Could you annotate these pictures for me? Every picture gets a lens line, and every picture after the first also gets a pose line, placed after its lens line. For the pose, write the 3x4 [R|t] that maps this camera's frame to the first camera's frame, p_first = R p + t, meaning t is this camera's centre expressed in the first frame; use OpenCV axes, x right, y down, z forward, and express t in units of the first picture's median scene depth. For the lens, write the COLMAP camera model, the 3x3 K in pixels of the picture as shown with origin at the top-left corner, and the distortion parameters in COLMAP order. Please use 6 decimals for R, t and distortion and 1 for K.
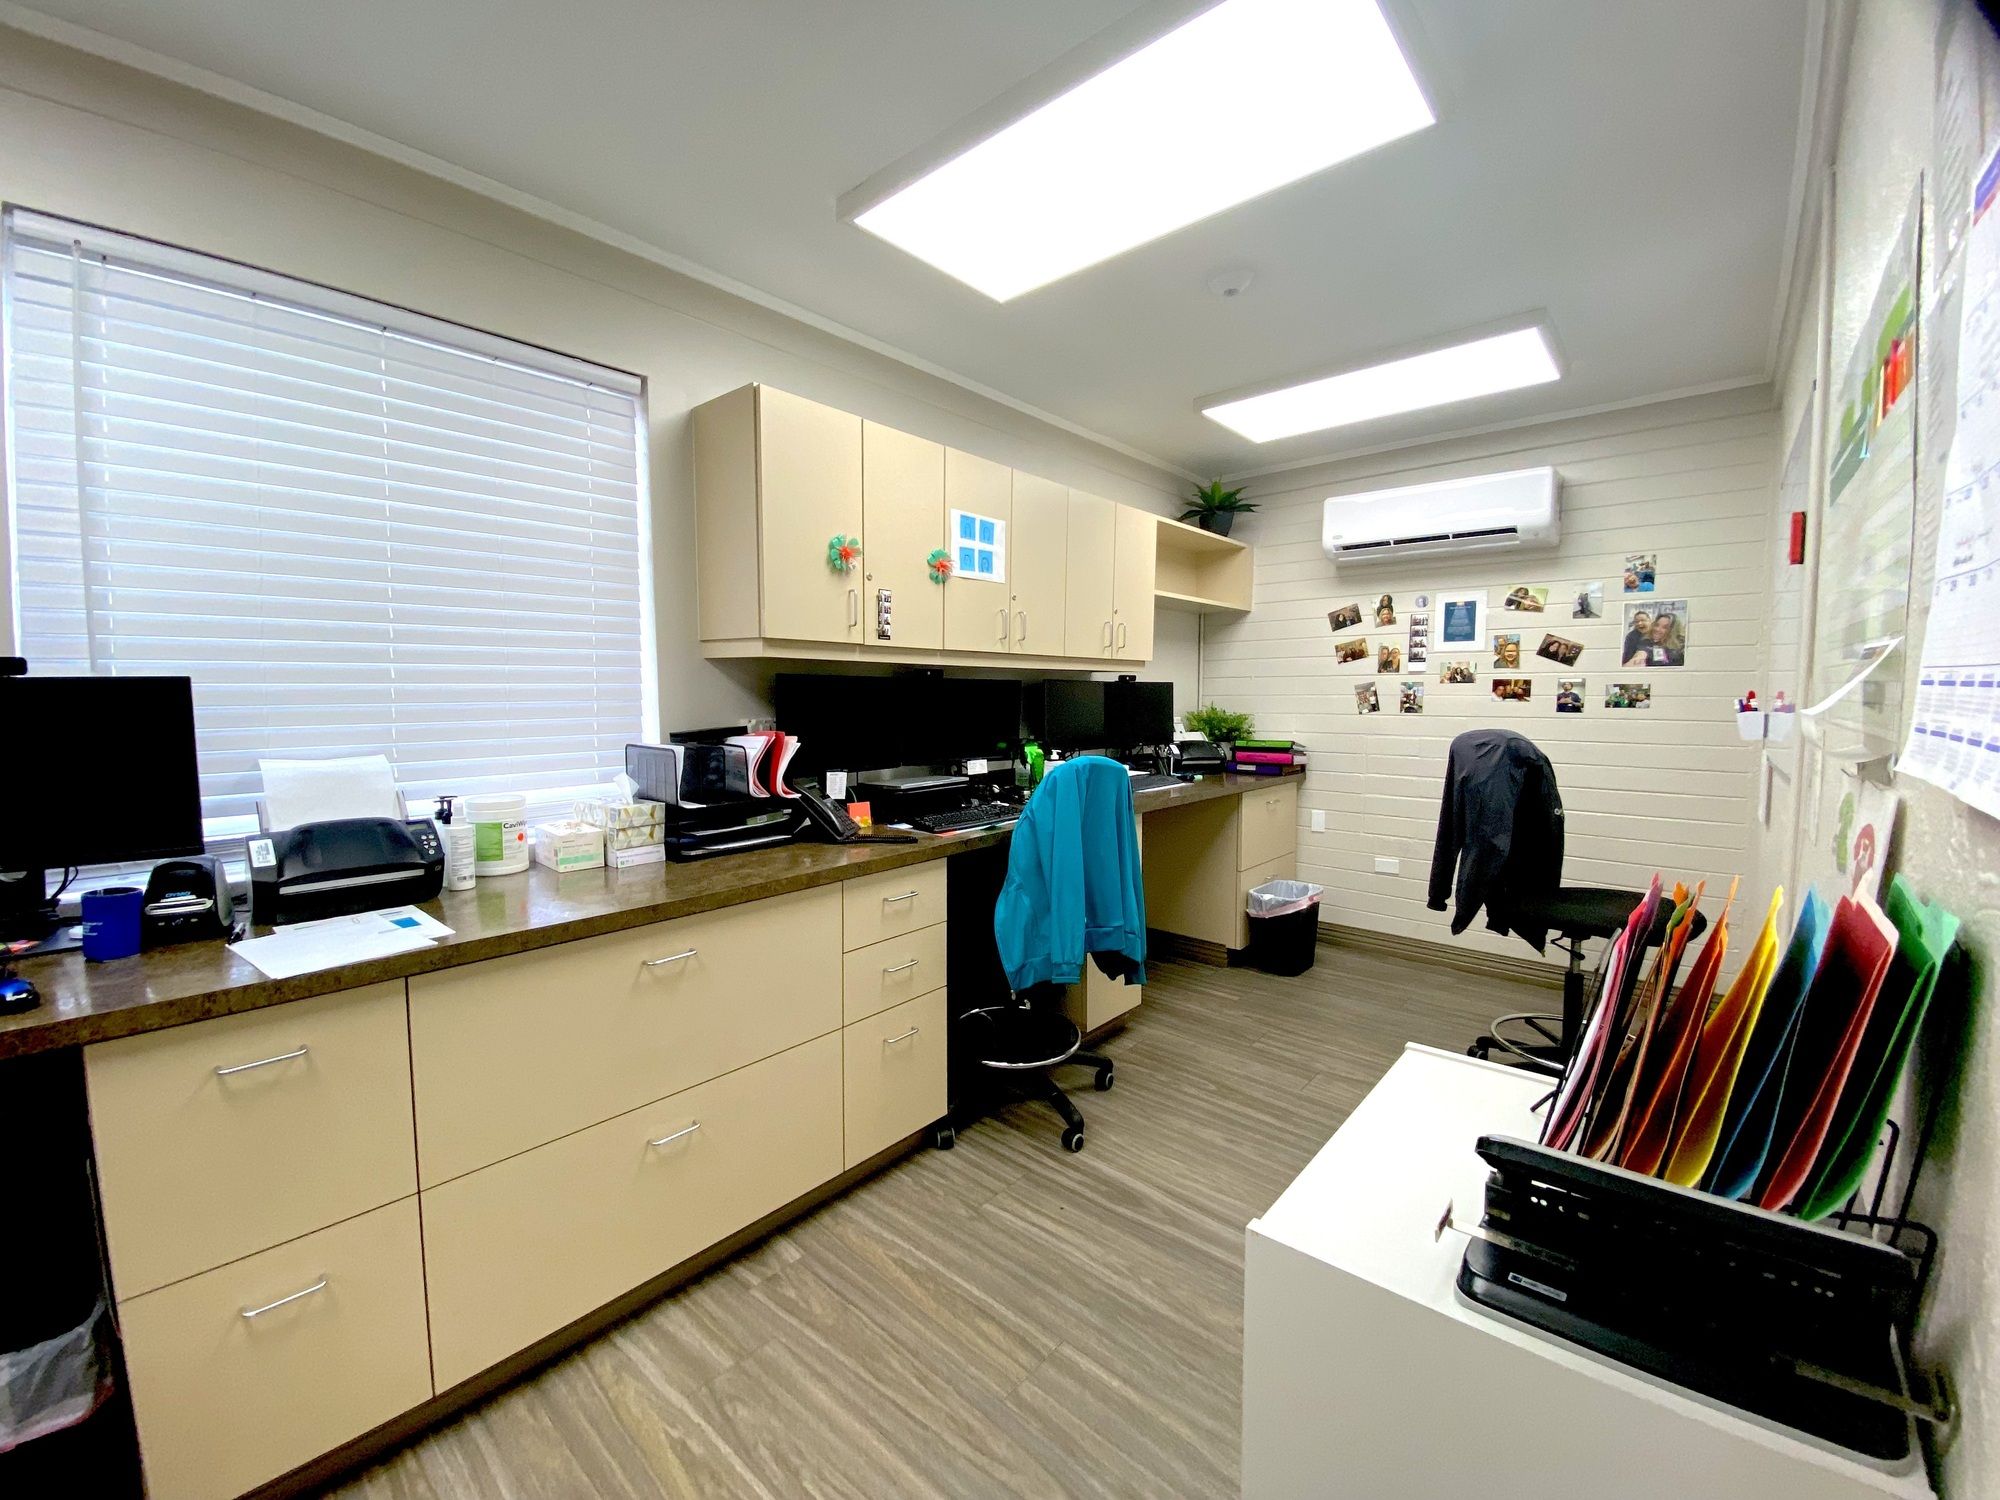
lens RADIAL K [[816.5, 0, 991.2], [0, 816.5, 745.3], [0, 0, 1]] dist [0.010225, -0.012905]
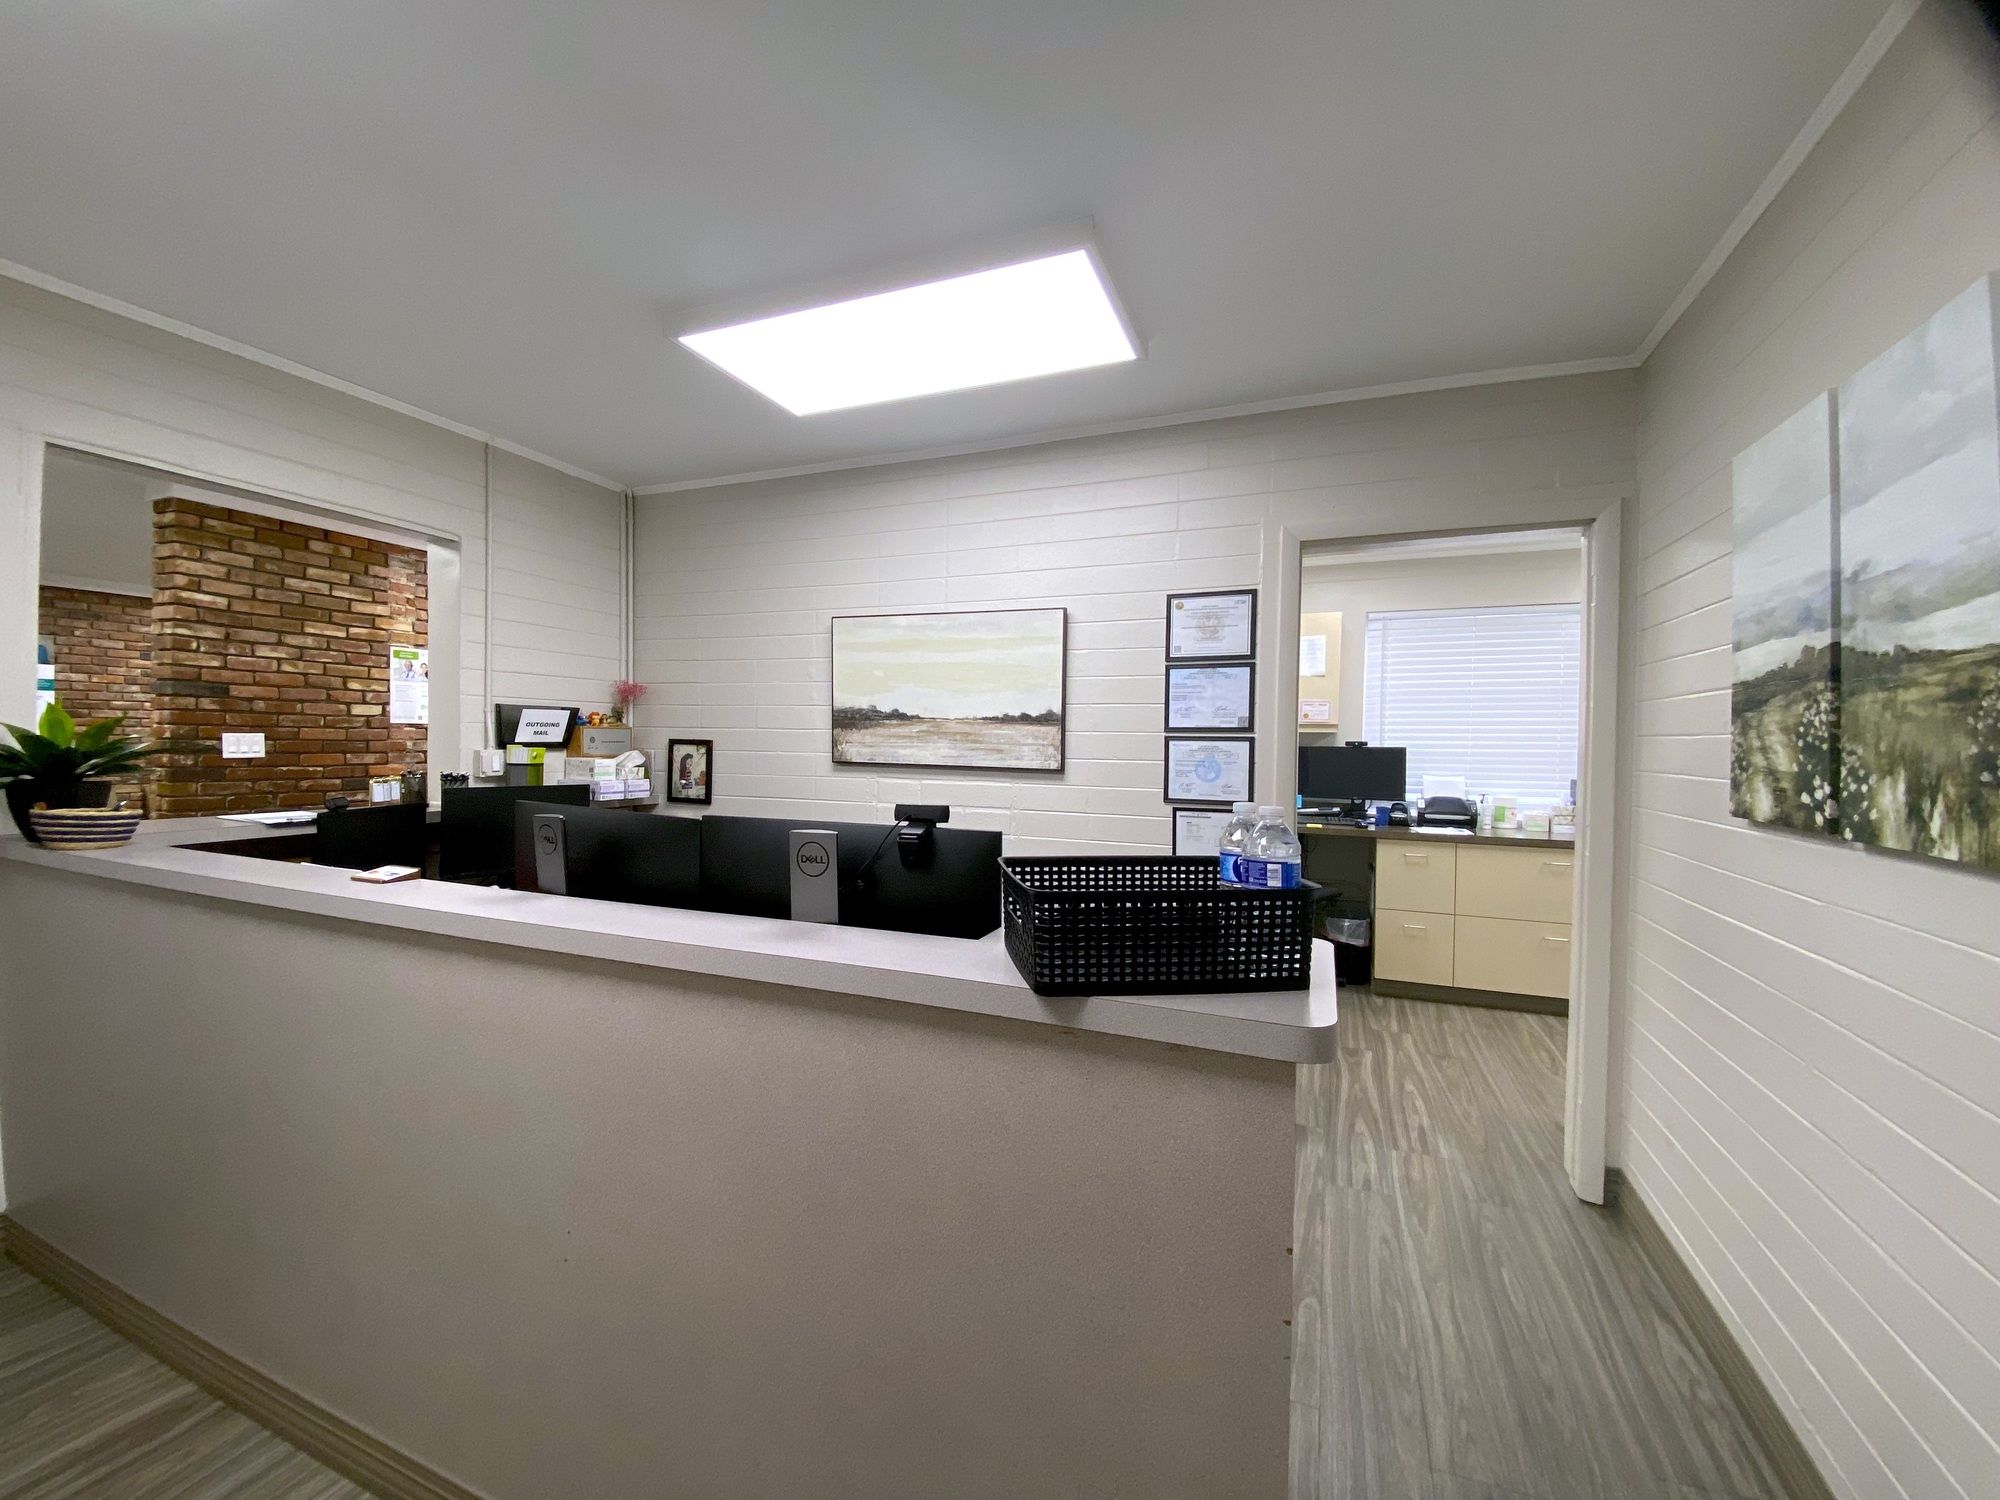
lens RADIAL K [[816.5, 0, 997.0], [0, 816.5, 747.9], [0, 0, 1]] dist [0.010225, -0.012905]
pose [[0.325138, 0.000354, -0.945667, 1.383809], [-0.079305, 0.996488, -0.026893, 0.120141], [0.942335, 0.083740, 0.324024, -1.402324]]
